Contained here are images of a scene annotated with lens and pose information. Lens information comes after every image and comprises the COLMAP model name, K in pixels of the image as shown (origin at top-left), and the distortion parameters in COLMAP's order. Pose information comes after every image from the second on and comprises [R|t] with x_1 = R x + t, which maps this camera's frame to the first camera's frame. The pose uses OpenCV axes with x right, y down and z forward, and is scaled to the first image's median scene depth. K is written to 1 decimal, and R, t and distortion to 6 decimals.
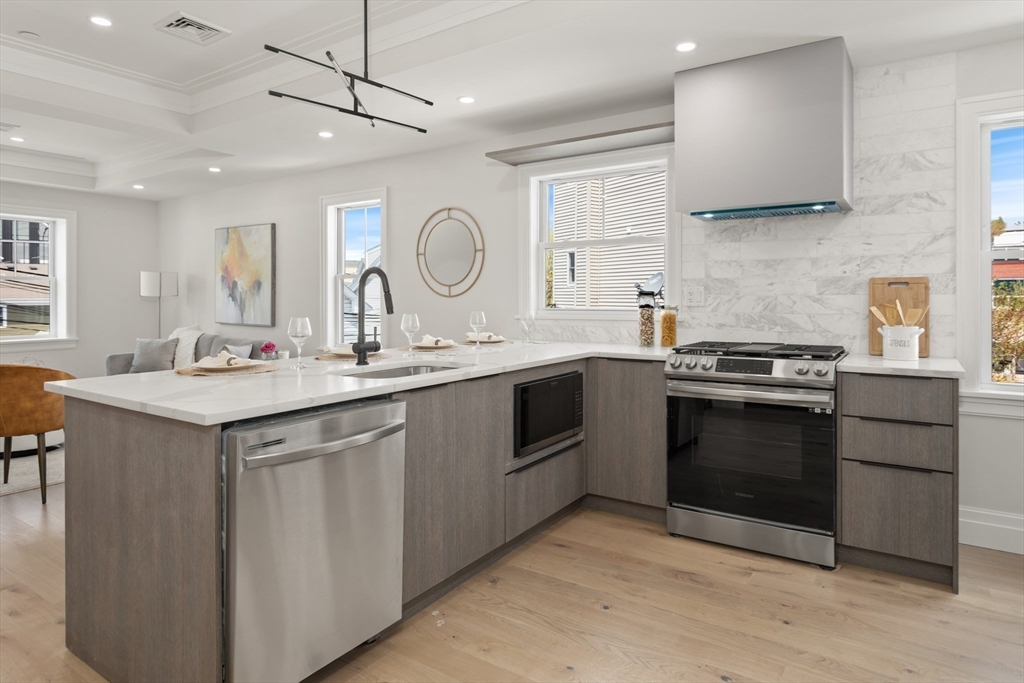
lens RADIAL K [[606.9, 0, 505.2], [0, 606.9, 298.1], [0, 0, 1]] dist [-0.009225, 0.005230]
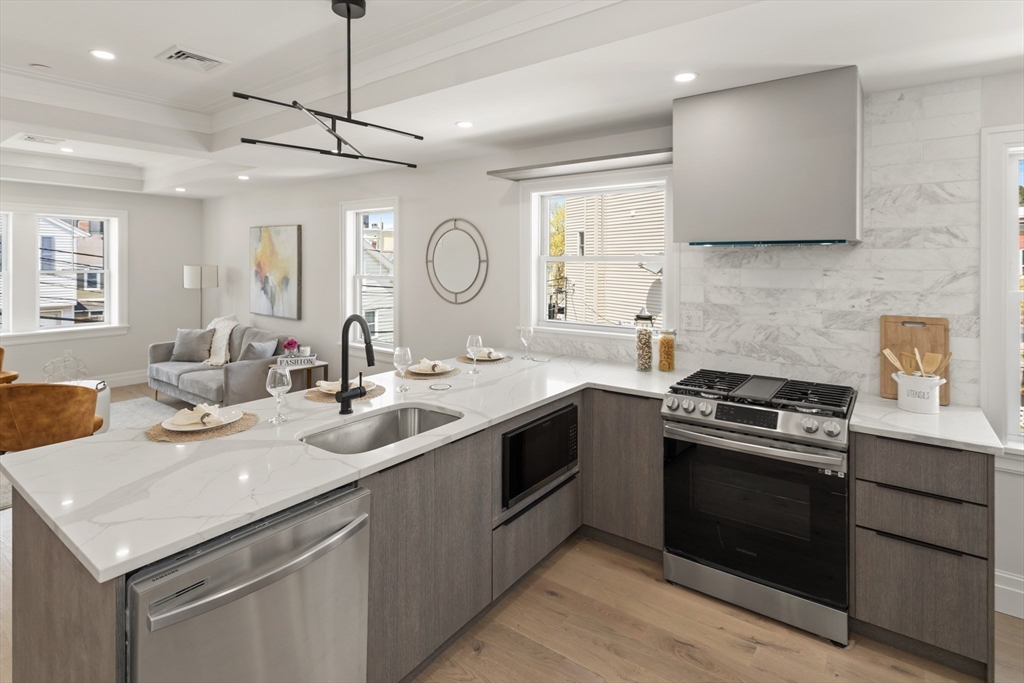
lens RADIAL K [[521.3, 0, 503.8], [0, 521.3, 260.3], [0, 0, 1]] dist [0.003364, -0.000009]
pose [[0.999004, 0.002120, -0.044577, 0.041134], [-0.001957, 0.999991, 0.003685, -0.105249], [0.044584, -0.003594, 0.998999, 0.135260]]
